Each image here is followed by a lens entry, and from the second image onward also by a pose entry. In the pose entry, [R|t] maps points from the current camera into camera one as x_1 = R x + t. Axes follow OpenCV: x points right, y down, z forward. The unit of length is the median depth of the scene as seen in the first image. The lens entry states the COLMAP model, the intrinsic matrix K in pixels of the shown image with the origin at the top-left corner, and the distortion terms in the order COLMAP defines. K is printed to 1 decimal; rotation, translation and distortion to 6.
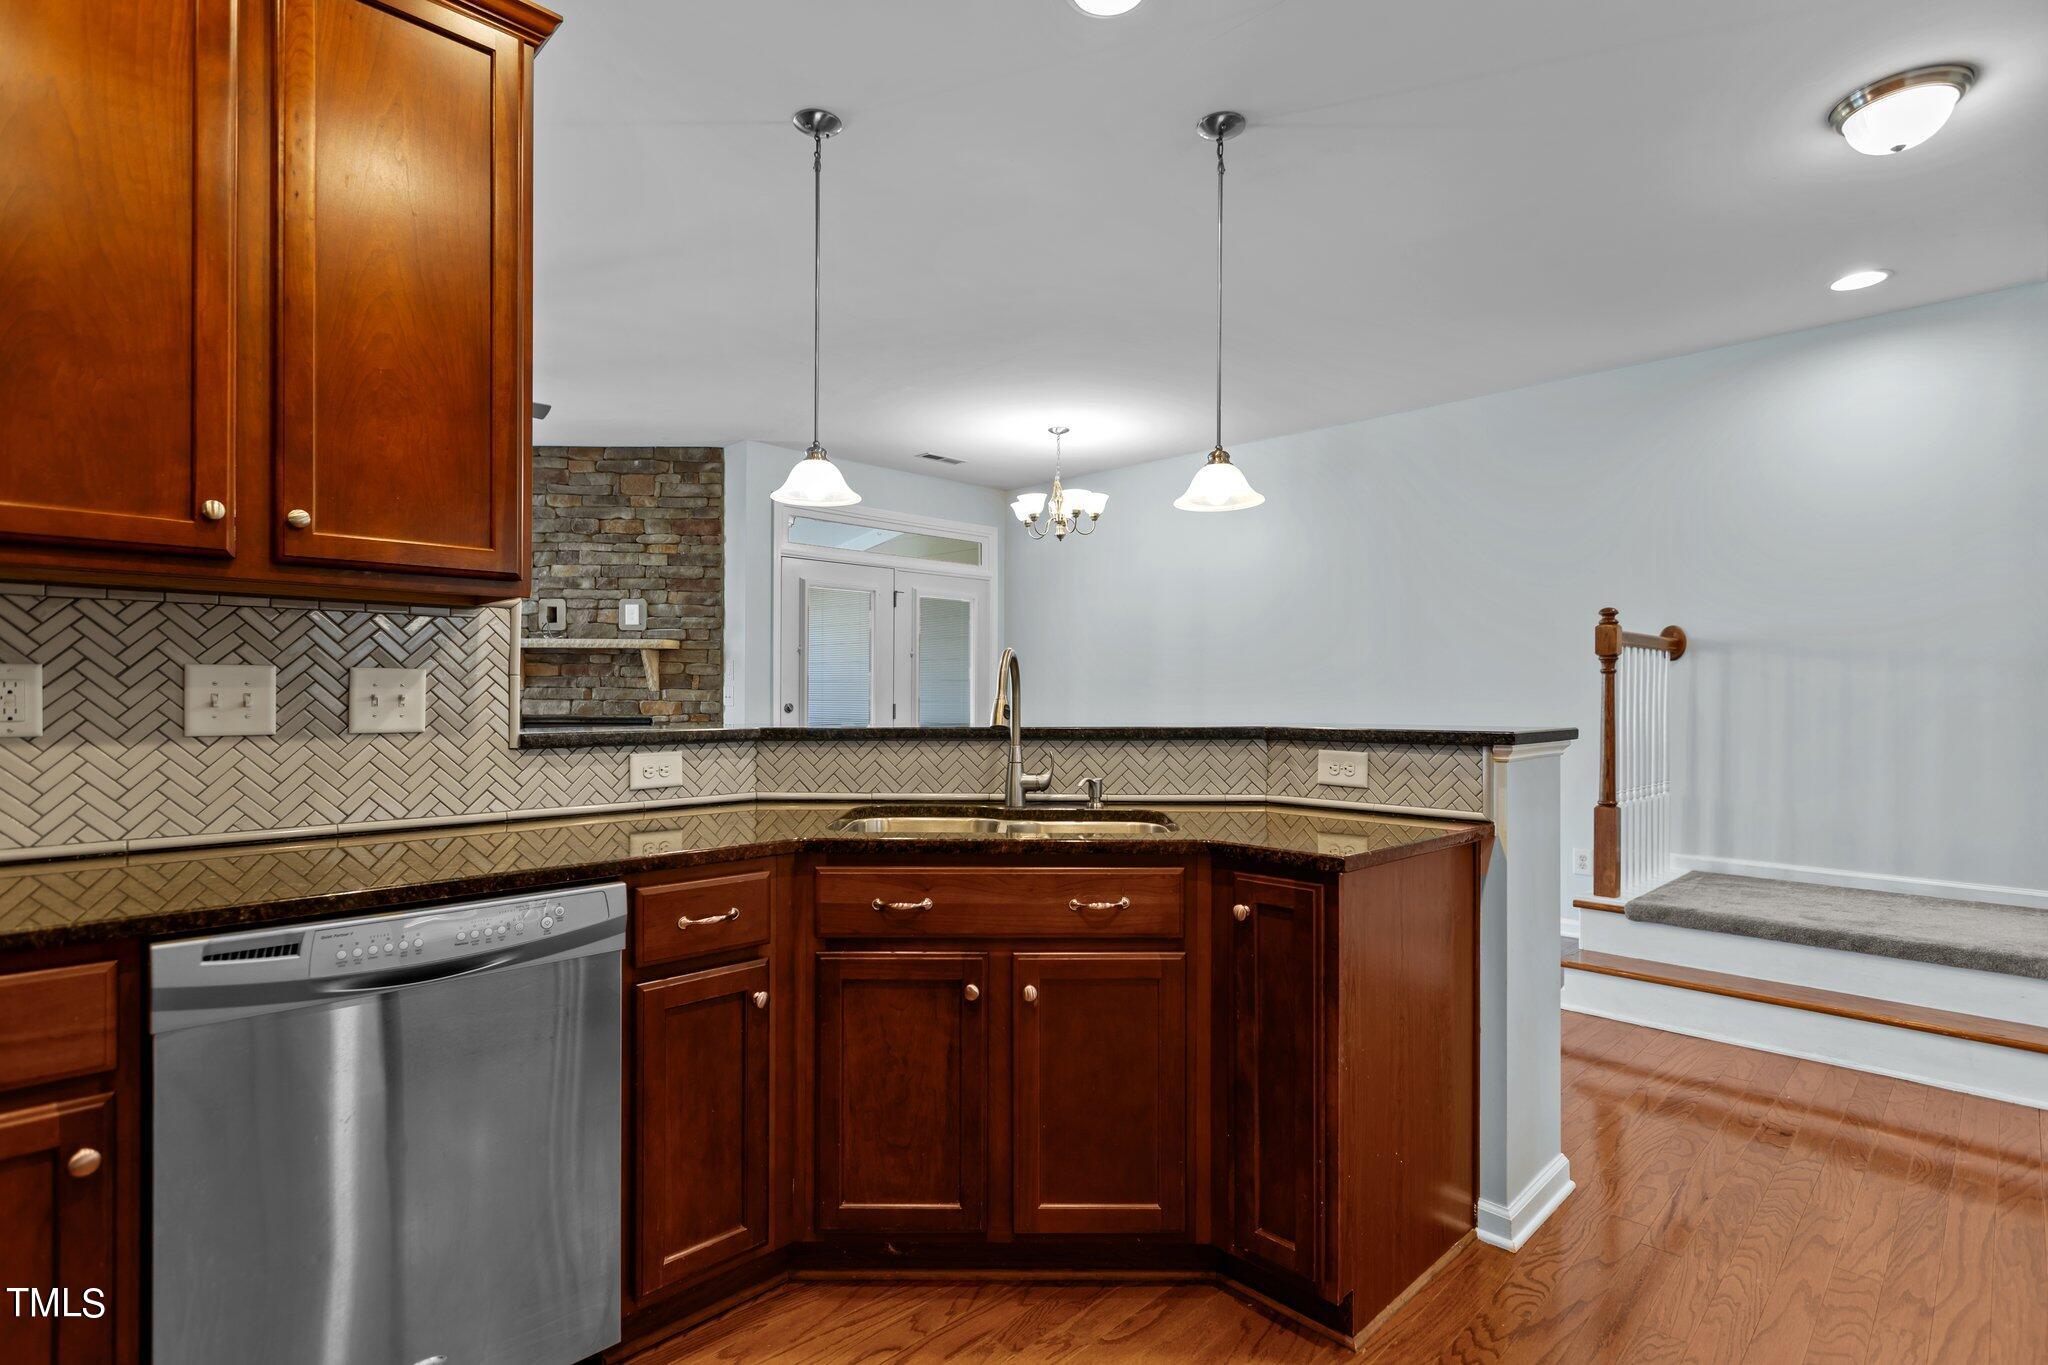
lens RADIAL K [[995.8, 0, 1014.3], [0, 995.8, 682.3], [0, 0, 1]] dist [0.000240, 0.000779]
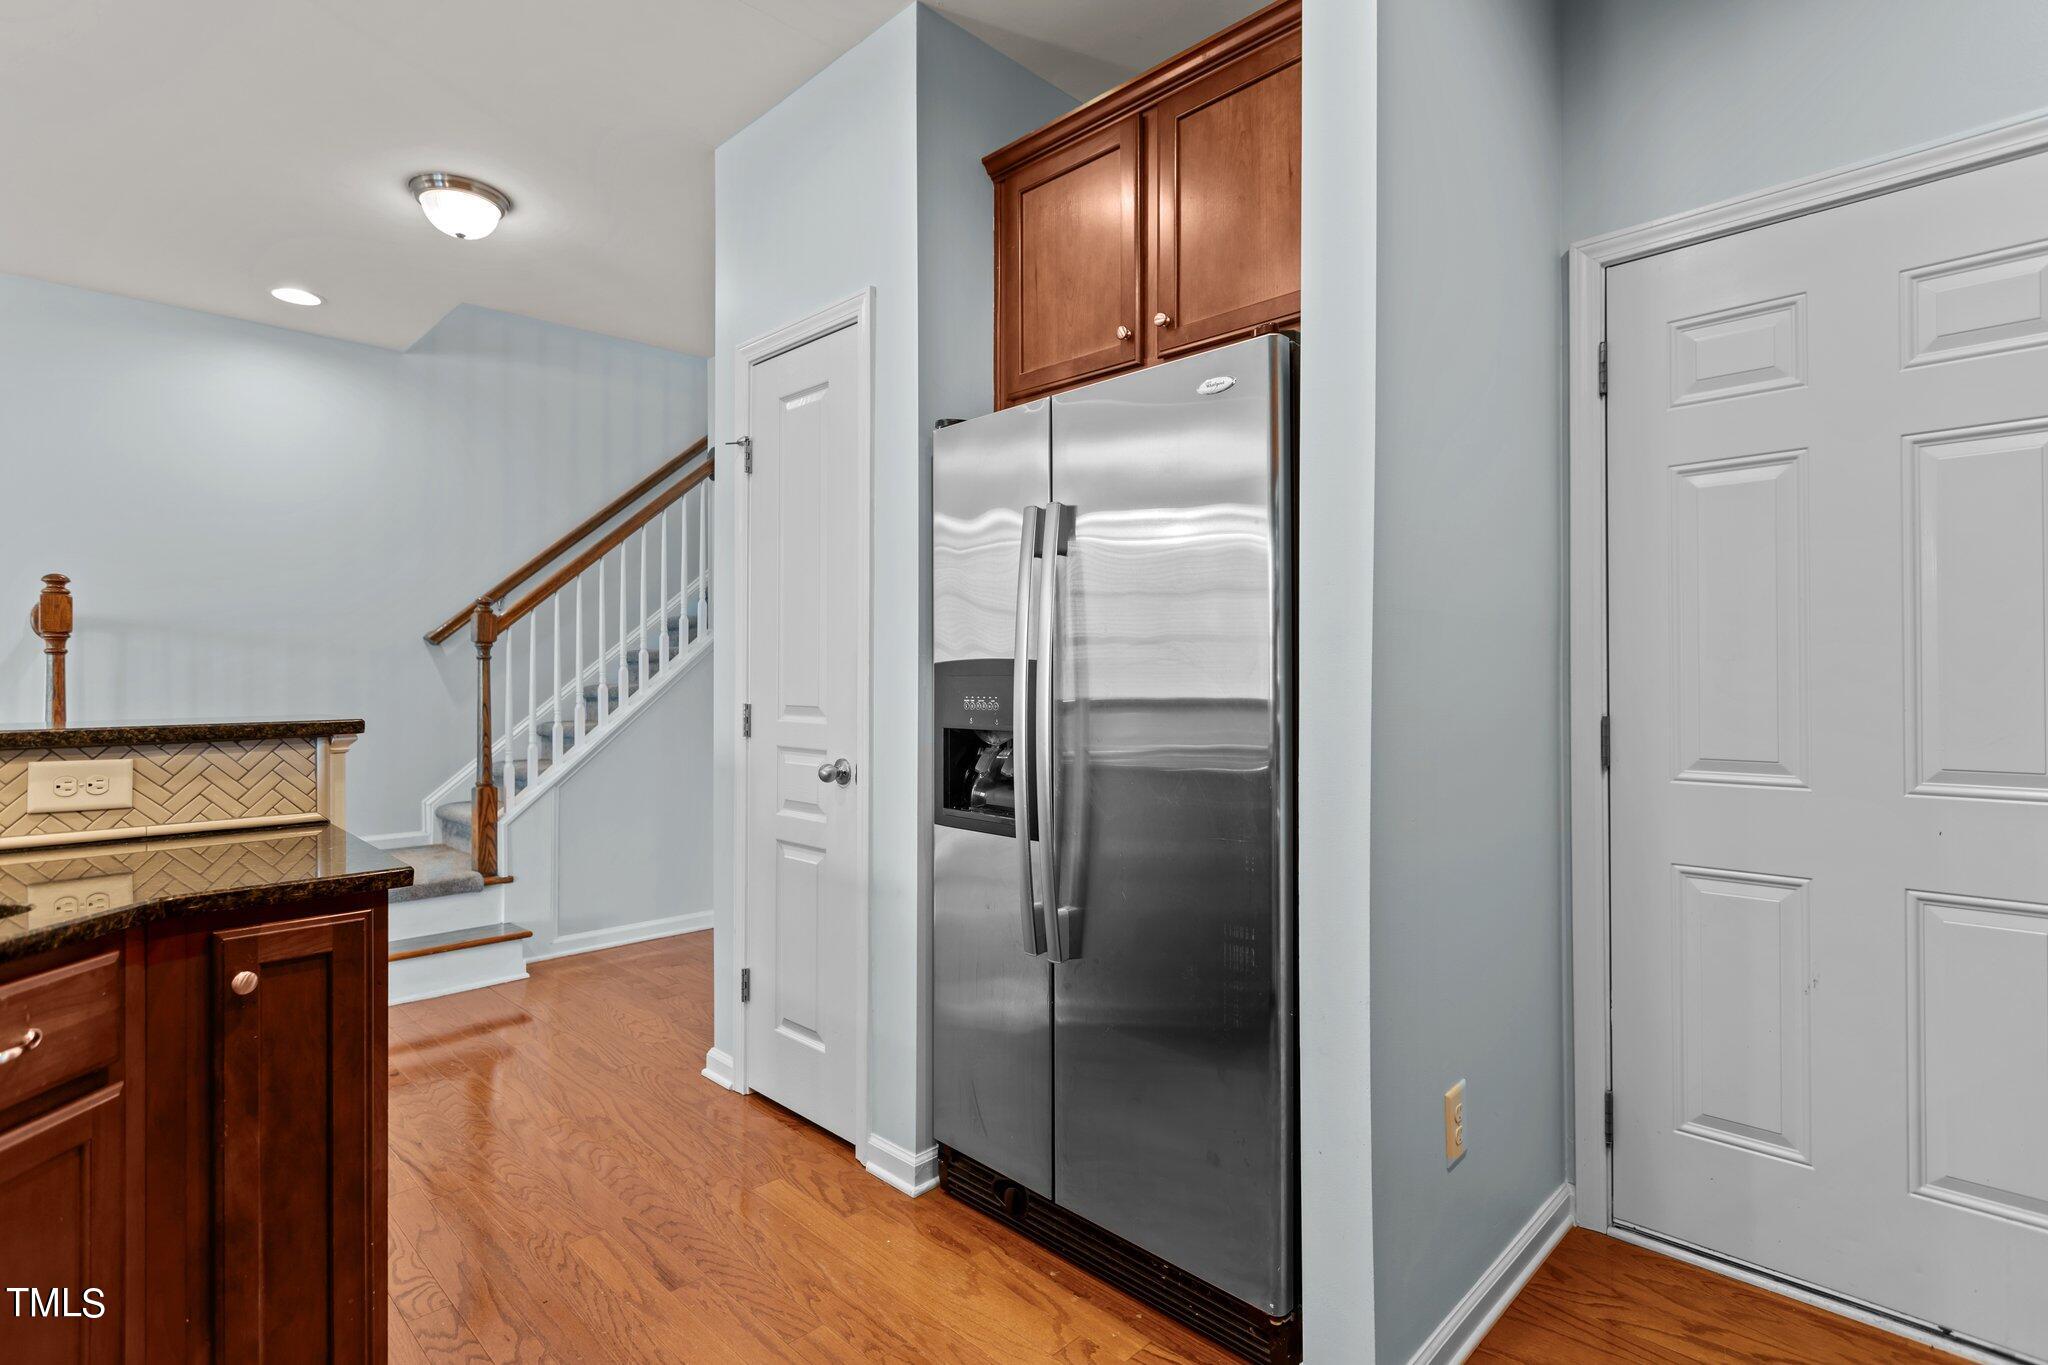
lens RADIAL K [[995.8, 0, 1037.3], [0, 995.8, 671.4], [0, 0, 1]] dist [0.000240, 0.000779]
pose [[-0.024841, 0.004468, 0.999681, -0.398837], [-0.007220, 0.999963, -0.004649, 0.004787], [-0.999665, -0.007333, -0.024807, 0.353074]]
